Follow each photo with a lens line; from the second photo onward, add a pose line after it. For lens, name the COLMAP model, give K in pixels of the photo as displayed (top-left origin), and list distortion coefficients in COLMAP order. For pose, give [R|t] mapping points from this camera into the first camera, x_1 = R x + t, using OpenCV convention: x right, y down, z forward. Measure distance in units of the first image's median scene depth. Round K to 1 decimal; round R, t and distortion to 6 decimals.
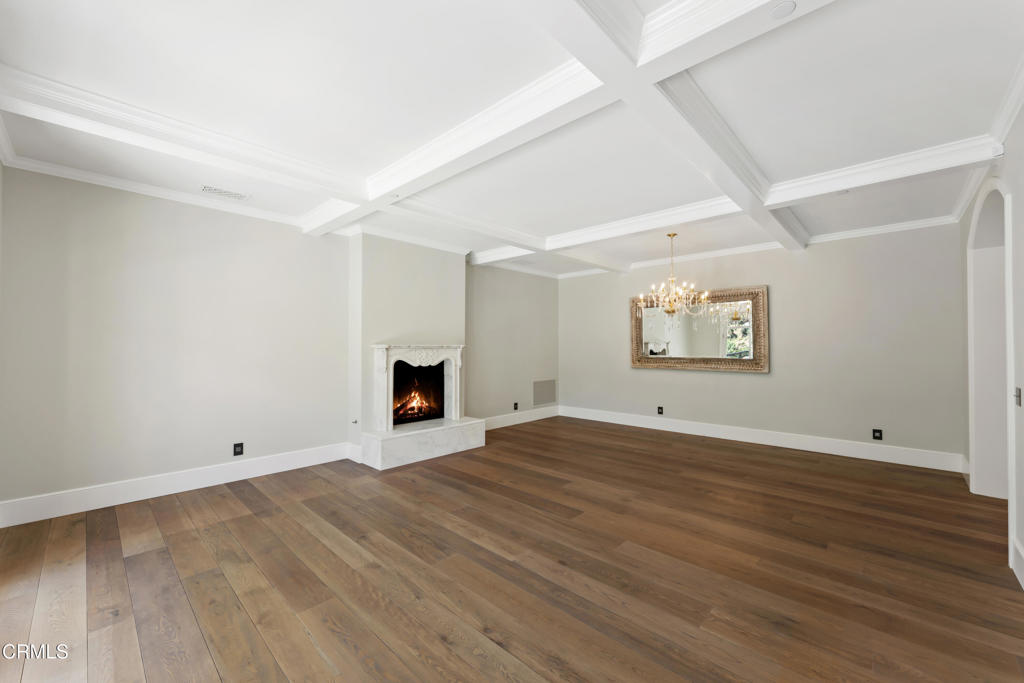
lens RADIAL K [[414.5, 0, 508.6], [0, 414.5, 340.7], [0, 0, 1]] dist [0.002537, 0.000066]
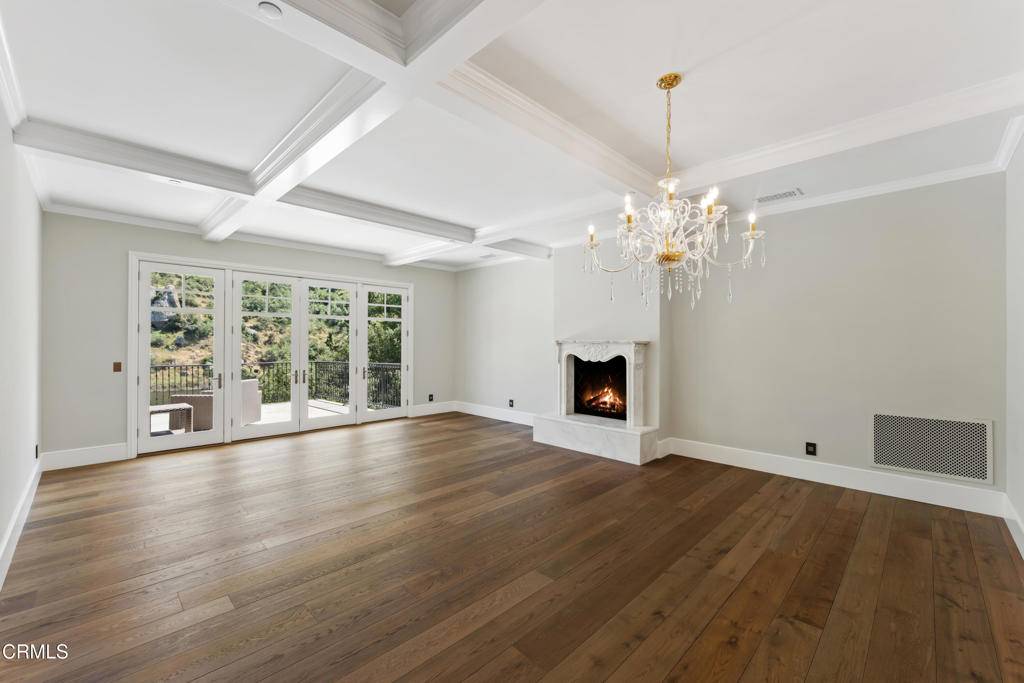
lens RADIAL K [[414.5, 0, 509.4], [0, 414.5, 343.0], [0, 0, 1]] dist [0.002537, 0.000066]
pose [[-0.020308, 0.007106, -0.999769, 0.793959], [0.016582, 0.999840, 0.006770, 0.006038], [0.999656, -0.016441, -0.020422, 0.802350]]
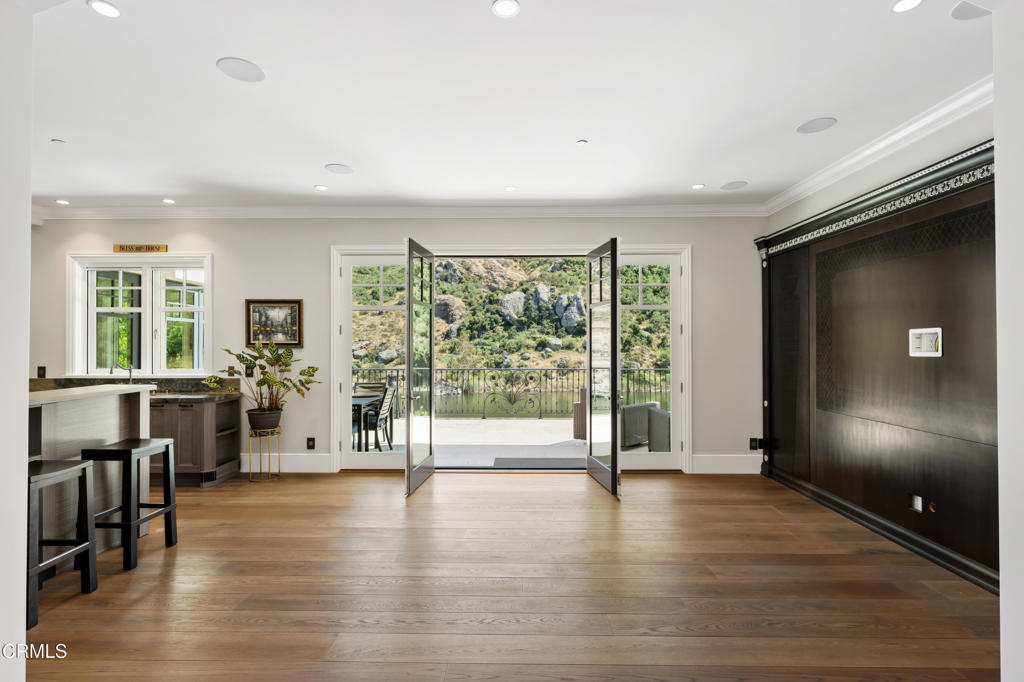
lens RADIAL K [[496.8, 0, 528.1], [0, 496.8, 341.9], [0, 0, 1]] dist [-0.001683, -0.000170]
pose [[-0.730107, 0.002947, -0.683326, 0.307486], [0.018879, 0.999696, -0.015860, 0.011797], [0.683072, -0.024480, -0.729941, 0.944220]]
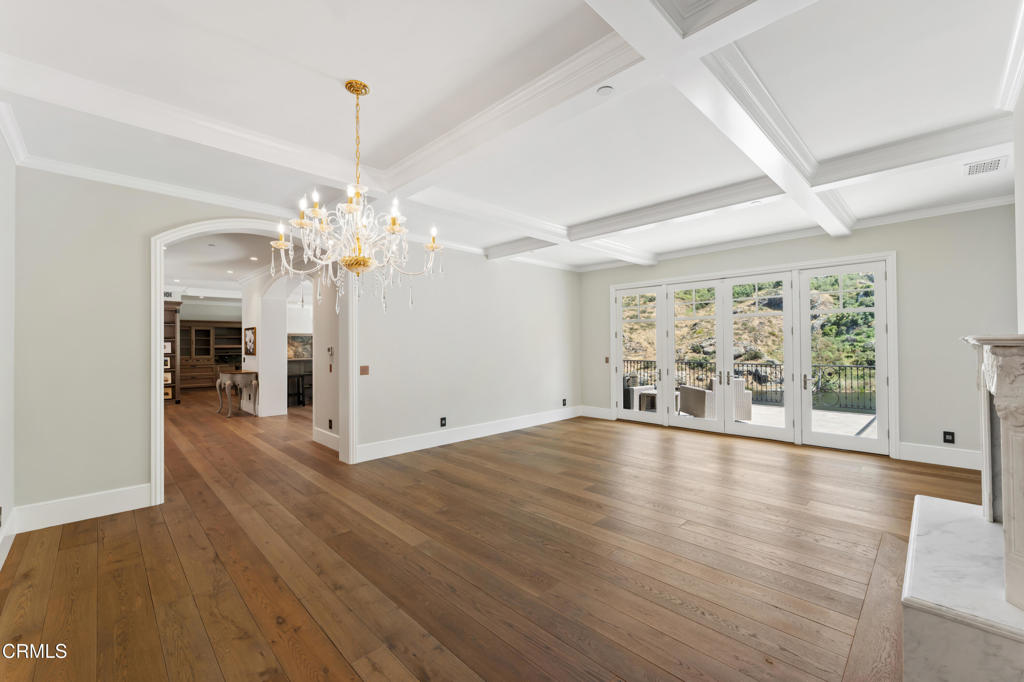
lens RADIAL K [[421.7, 0, 514.7], [0, 421.7, 340.6], [0, 0, 1]] dist [-0.003806, -0.000172]
pose [[-0.999661, 0.013947, 0.021983, 0.209859], [0.013342, 0.999535, -0.027426, 0.018761], [-0.022355, -0.027124, -0.999382, 1.372540]]
